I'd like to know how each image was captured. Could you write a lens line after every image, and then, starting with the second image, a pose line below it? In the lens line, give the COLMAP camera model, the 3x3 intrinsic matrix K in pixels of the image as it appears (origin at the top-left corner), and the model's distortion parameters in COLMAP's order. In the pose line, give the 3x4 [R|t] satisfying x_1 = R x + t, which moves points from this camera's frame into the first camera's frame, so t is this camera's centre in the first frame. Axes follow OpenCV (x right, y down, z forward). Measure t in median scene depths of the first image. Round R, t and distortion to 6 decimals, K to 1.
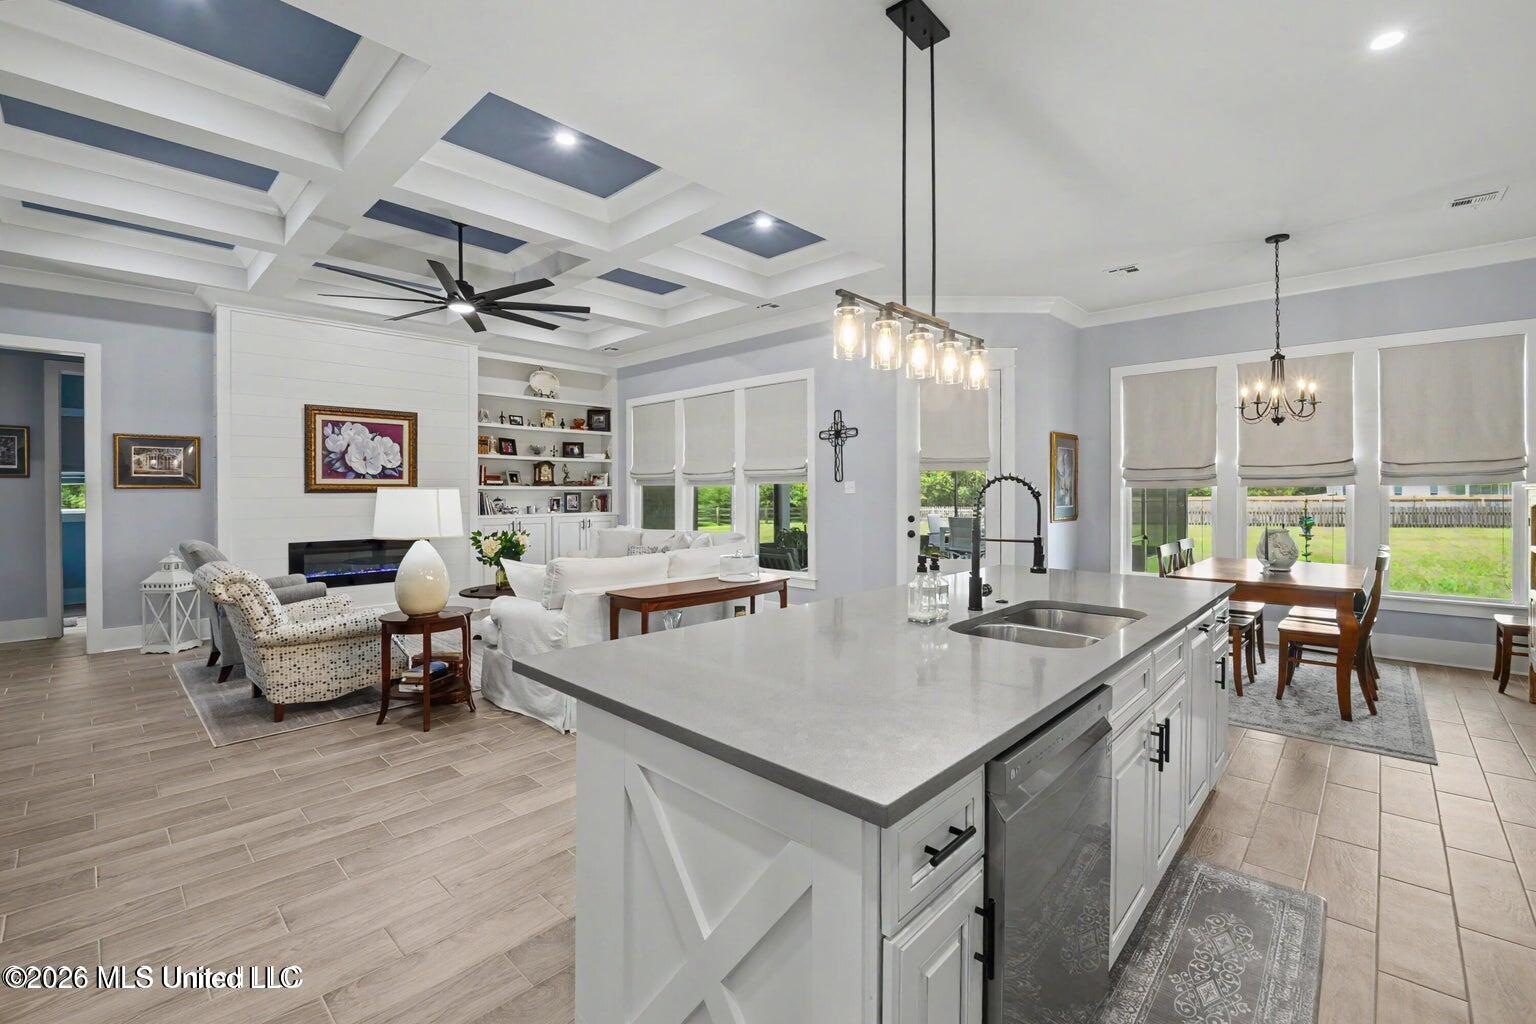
lens RADIAL K [[650.0, 0, 779.6], [0, 650.0, 493.7], [0, 0, 1]] dist [-0.009611, -0.002274]
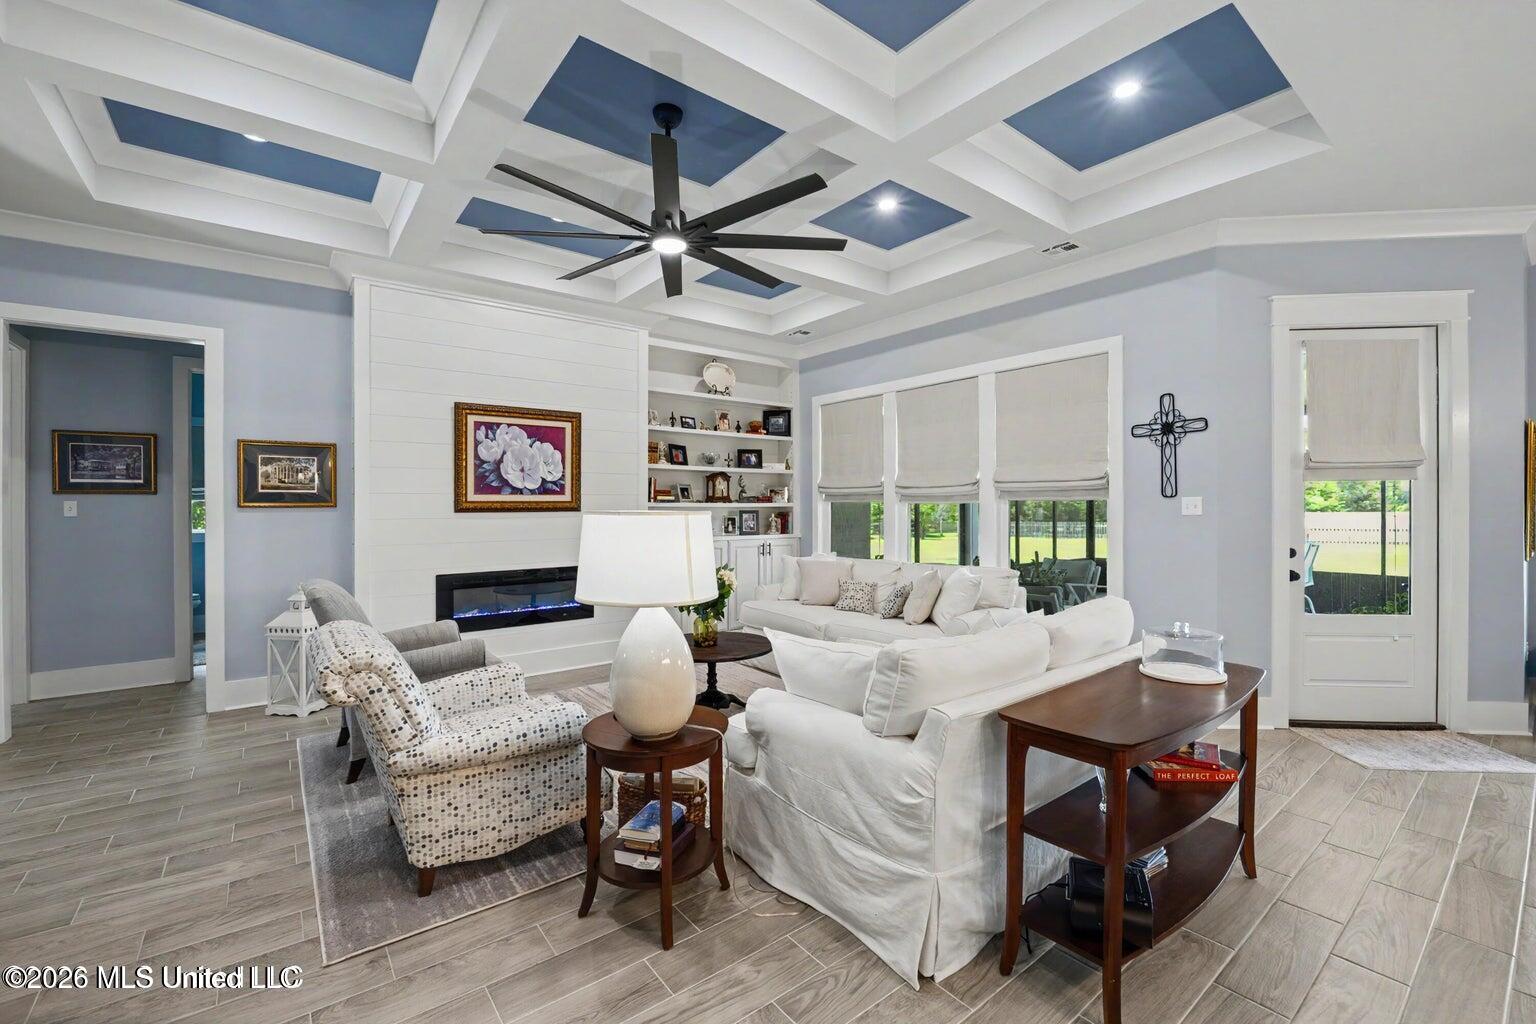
lens RADIAL K [[650.0, 0, 787.7], [0, 650.0, 505.5], [0, 0, 1]] dist [-0.009611, -0.002274]
pose [[0.989164, 0.000436, -0.146812, -0.211710], [-0.001033, 0.999992, -0.003991, -0.007092], [0.146809, 0.004099, 0.989156, 0.270451]]
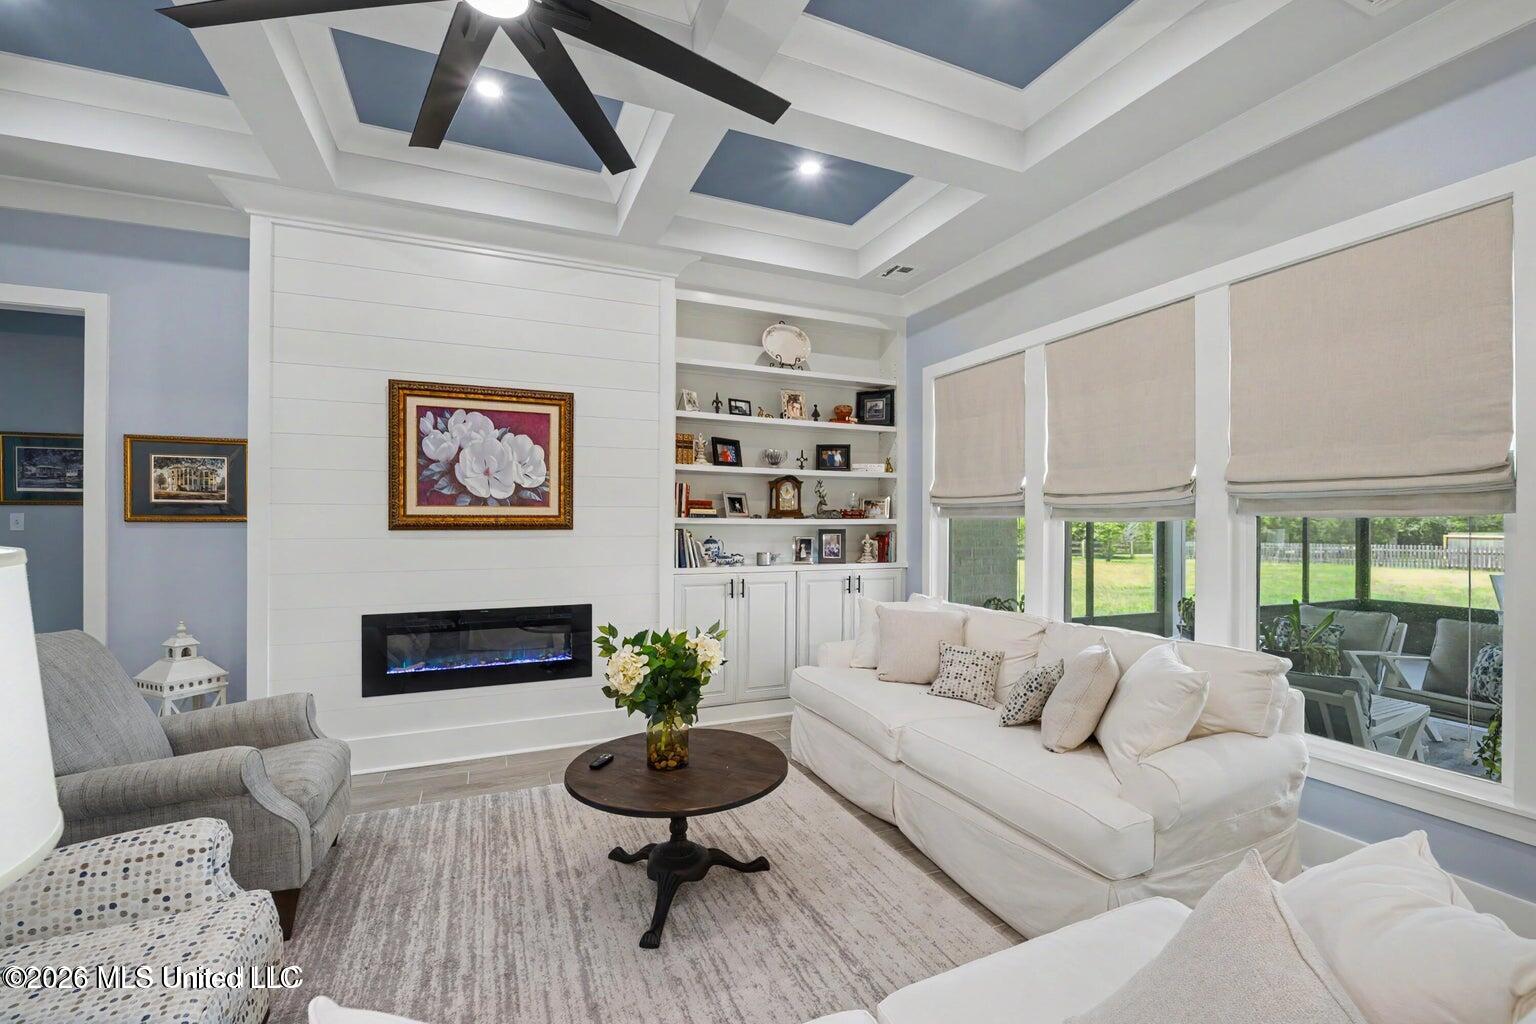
lens RADIAL K [[650.0, 0, 780.3], [0, 650.0, 521.3], [0, 0, 1]] dist [-0.009611, -0.002274]
pose [[0.915442, 0.005898, -0.402406, -0.173587], [-0.007342, 0.999971, -0.002046, -0.010788], [0.402382, 0.004828, 0.915459, 0.617261]]
